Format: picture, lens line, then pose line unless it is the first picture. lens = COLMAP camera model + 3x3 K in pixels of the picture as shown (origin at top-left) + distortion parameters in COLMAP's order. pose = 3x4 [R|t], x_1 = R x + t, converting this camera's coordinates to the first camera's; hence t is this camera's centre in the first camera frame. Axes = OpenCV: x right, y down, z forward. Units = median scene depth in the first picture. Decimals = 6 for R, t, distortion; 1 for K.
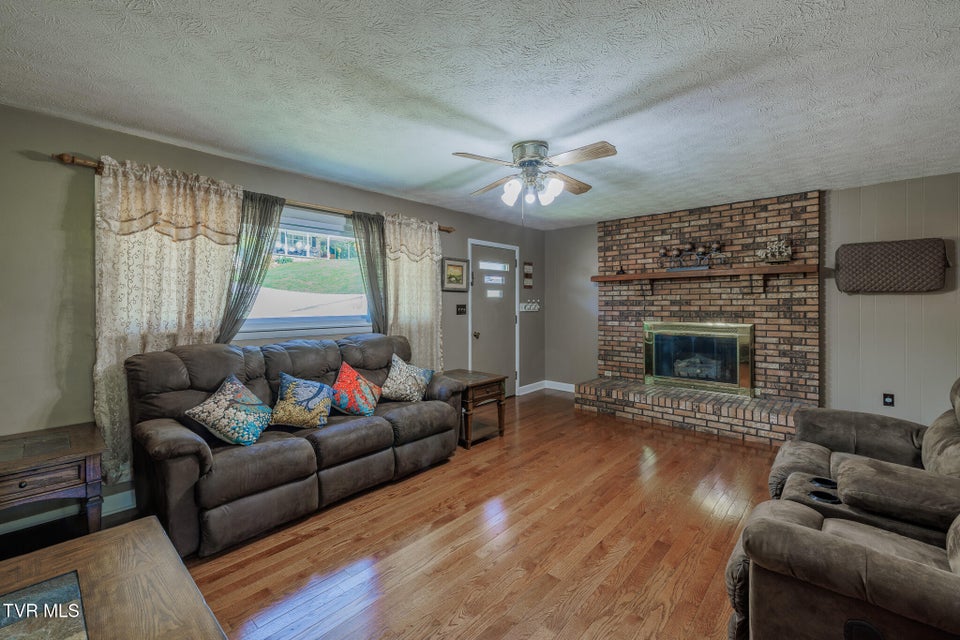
lens RADIAL K [[410.6, 0, 468.6], [0, 410.6, 303.8], [0, 0, 1]] dist [-0.000288, -0.000569]
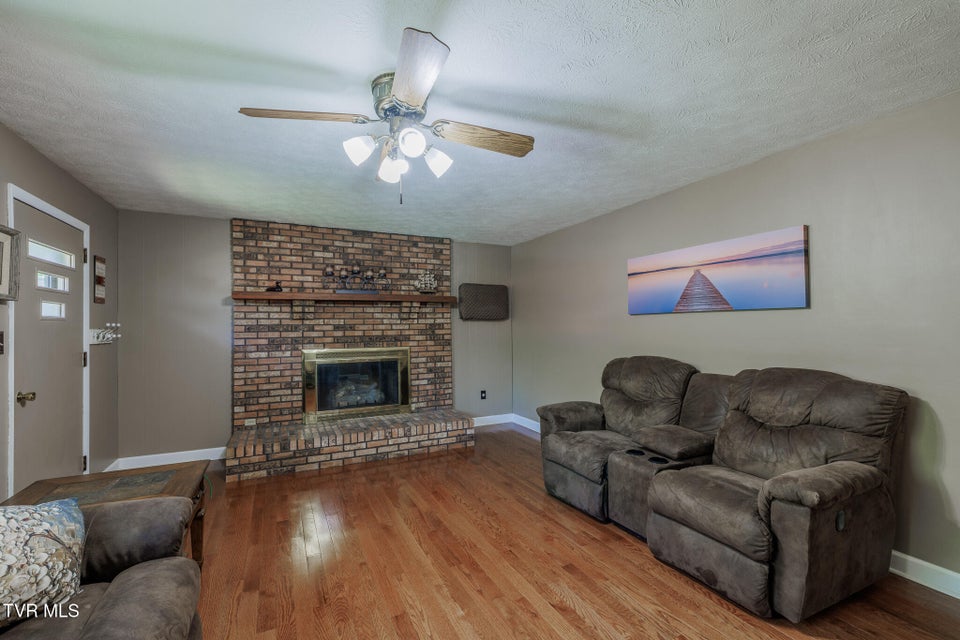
lens RADIAL K [[410.6, 0, 479.7], [0, 410.6, 321.5], [0, 0, 1]] dist [-0.000288, -0.000569]
pose [[0.350029, 0.014125, 0.936632, -0.258676], [0.008279, 0.999801, -0.018171, 0.003490], [-0.936702, 0.014115, 0.349842, 0.403254]]
